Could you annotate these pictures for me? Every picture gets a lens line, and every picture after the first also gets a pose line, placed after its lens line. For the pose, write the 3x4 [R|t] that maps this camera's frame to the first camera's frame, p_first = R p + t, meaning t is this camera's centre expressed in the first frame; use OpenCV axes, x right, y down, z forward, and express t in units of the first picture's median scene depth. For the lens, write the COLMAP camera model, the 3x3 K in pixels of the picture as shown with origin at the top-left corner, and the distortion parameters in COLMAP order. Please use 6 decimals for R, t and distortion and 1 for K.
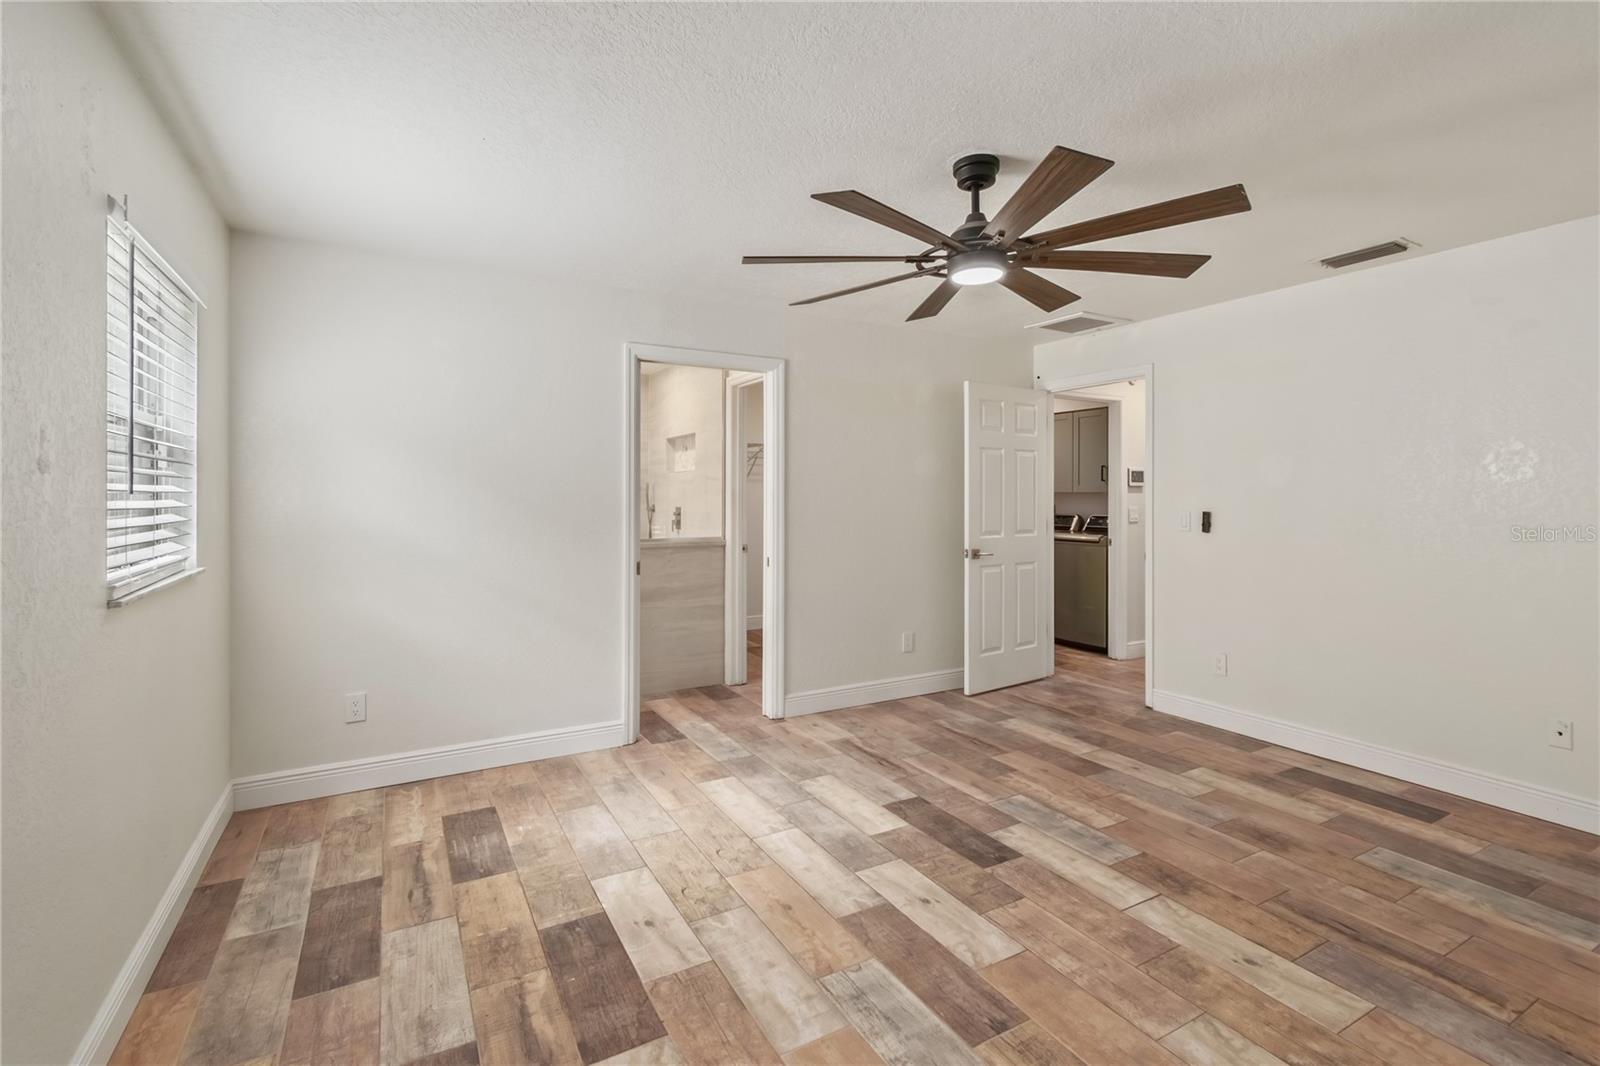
lens RADIAL K [[718.3, 0, 806.0], [0, 718.3, 523.5], [0, 0, 1]] dist [-0.001307, 0.000585]
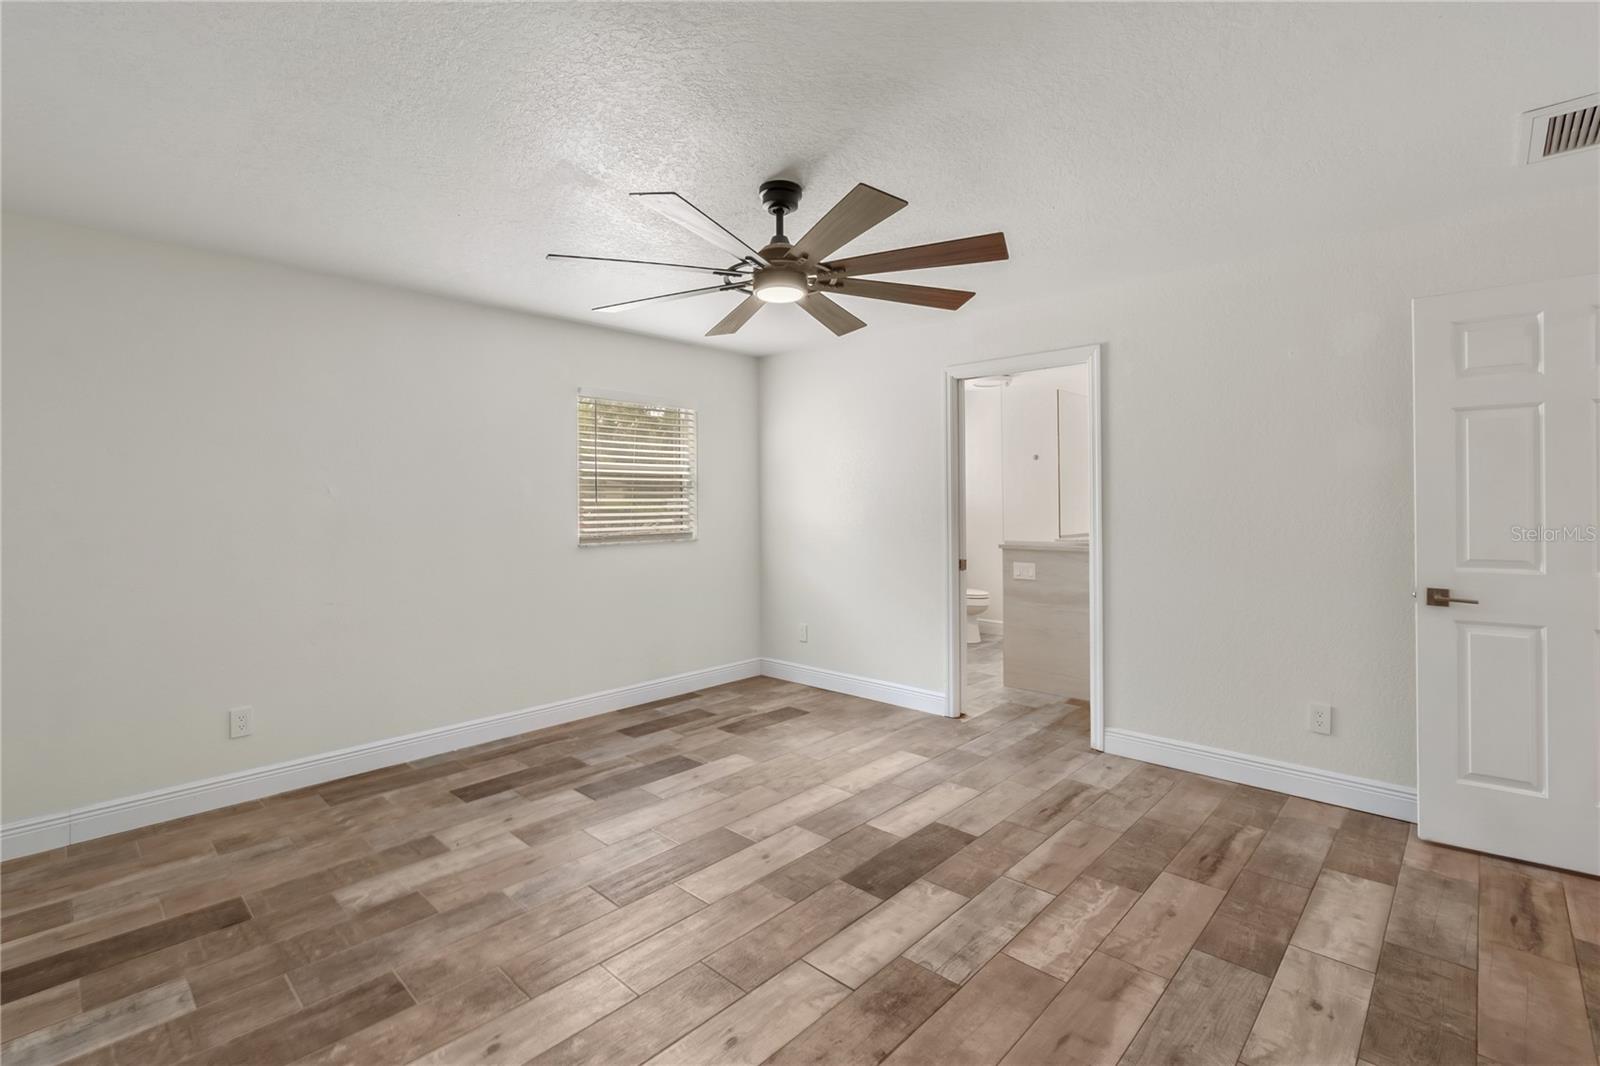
lens RADIAL K [[718.3, 0, 813.7], [0, 718.3, 518.5], [0, 0, 1]] dist [-0.001307, 0.000585]
pose [[0.315009, 0.020025, -0.948877, 0.950042], [-0.027817, 0.999543, 0.011860, -0.021554], [0.948681, 0.022659, 0.315422, 0.524655]]
